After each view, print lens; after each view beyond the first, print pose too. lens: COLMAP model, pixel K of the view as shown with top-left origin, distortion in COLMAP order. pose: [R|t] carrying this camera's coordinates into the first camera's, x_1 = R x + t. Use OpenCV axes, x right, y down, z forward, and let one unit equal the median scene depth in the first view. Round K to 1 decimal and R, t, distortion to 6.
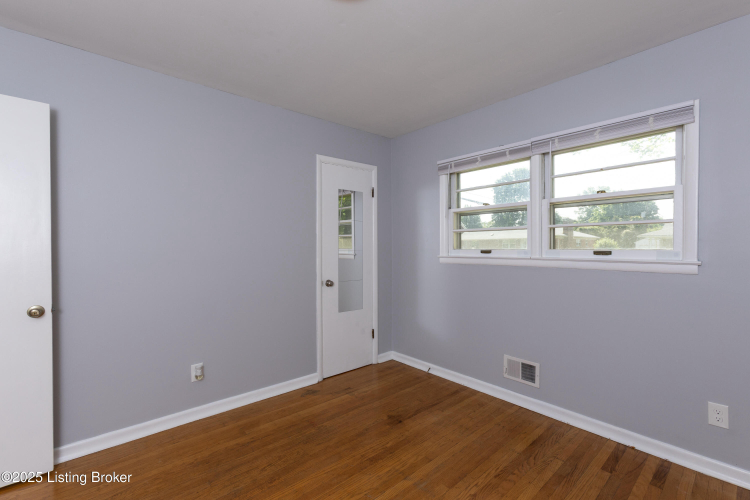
lens RADIAL K [[323.6, 0, 375.9], [0, 323.6, 255.8], [0, 0, 1]] dist [-0.000443, 0.000081]
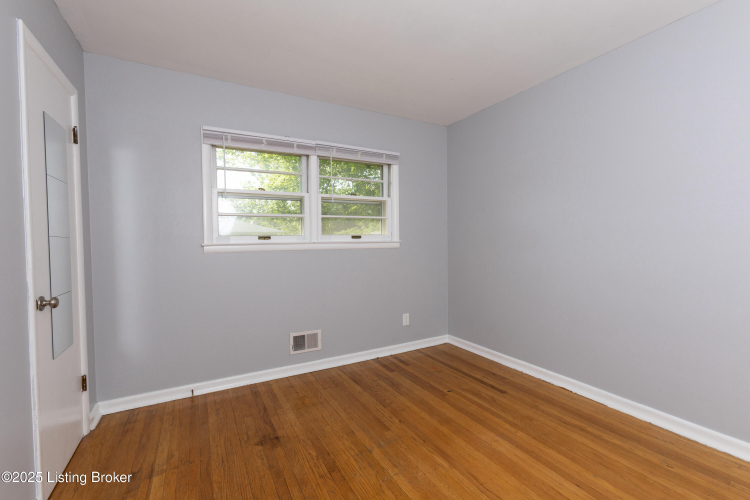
lens RADIAL K [[329.0, 0, 376.9], [0, 329.0, 250.5], [0, 0, 1]] dist [-0.013846, 0.000149]
pose [[0.219463, -0.034289, 0.975018, -0.676615], [0.037691, 0.998934, 0.026647, 0.014594], [-0.974892, 0.030901, 0.220522, 0.545584]]
